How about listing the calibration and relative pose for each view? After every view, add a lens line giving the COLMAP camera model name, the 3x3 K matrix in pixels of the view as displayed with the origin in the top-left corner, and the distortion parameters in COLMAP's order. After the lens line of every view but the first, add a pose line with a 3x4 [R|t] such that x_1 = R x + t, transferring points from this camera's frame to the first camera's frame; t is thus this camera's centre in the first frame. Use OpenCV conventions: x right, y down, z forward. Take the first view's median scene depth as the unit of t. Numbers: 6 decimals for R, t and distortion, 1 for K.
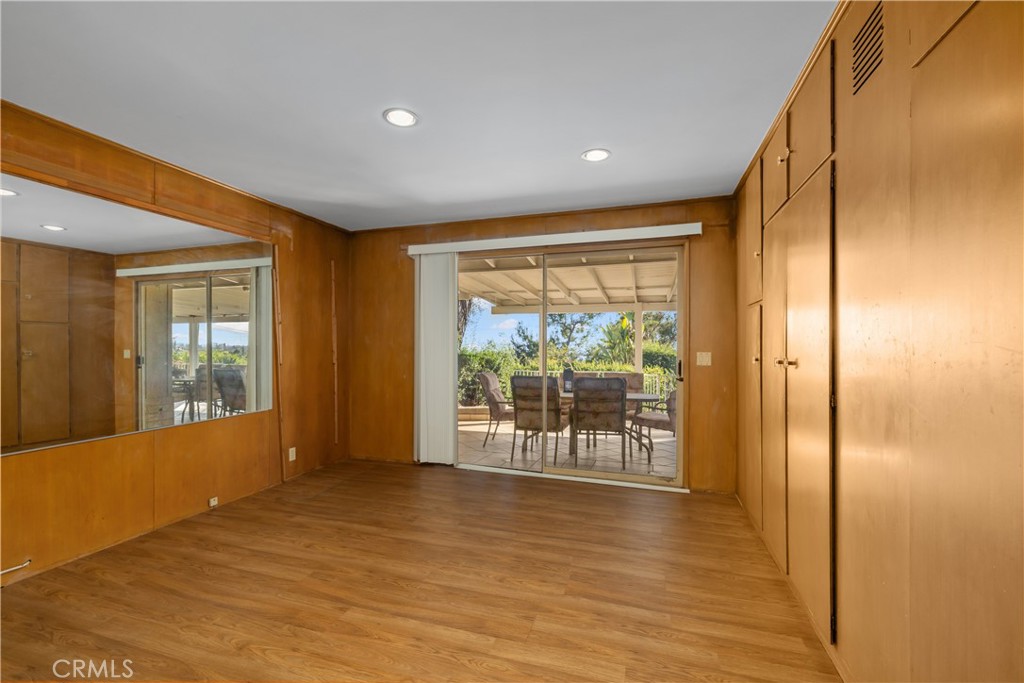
lens RADIAL K [[429.2, 0, 511.1], [0, 429.2, 344.8], [0, 0, 1]] dist [-0.001621, -0.000094]
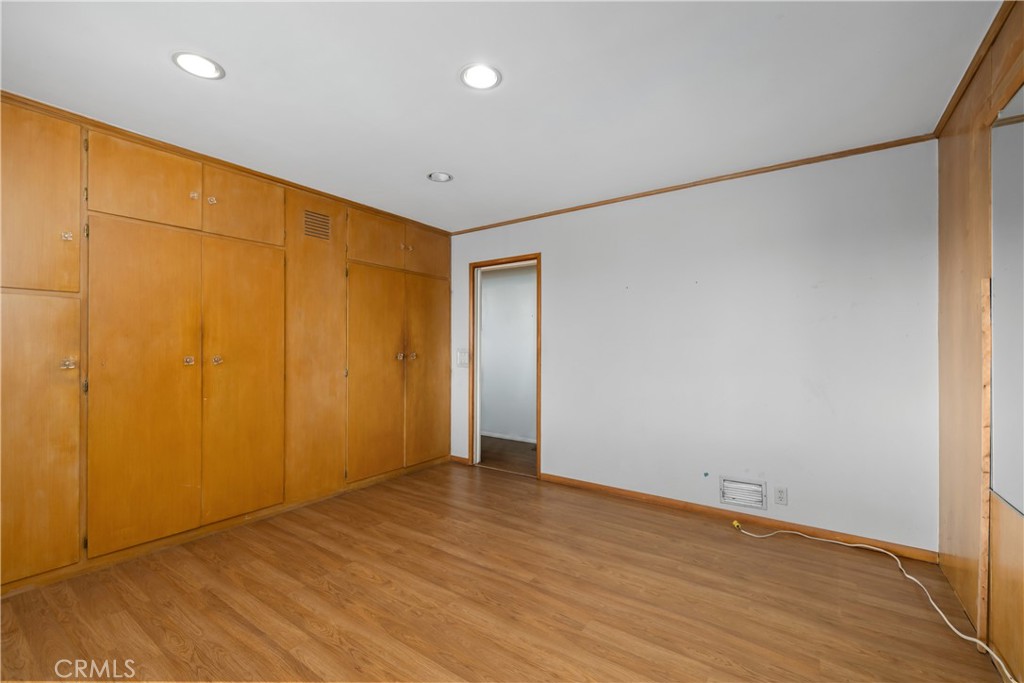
lens RADIAL K [[429.2, 0, 511.1], [0, 429.2, 344.8], [0, 0, 1]] dist [-0.001621, -0.000094]
pose [[-0.953401, -0.001167, 0.301703, -0.642400], [-0.003621, 0.999965, -0.007576, 0.003016], [-0.301684, -0.008315, -0.953372, 2.013481]]
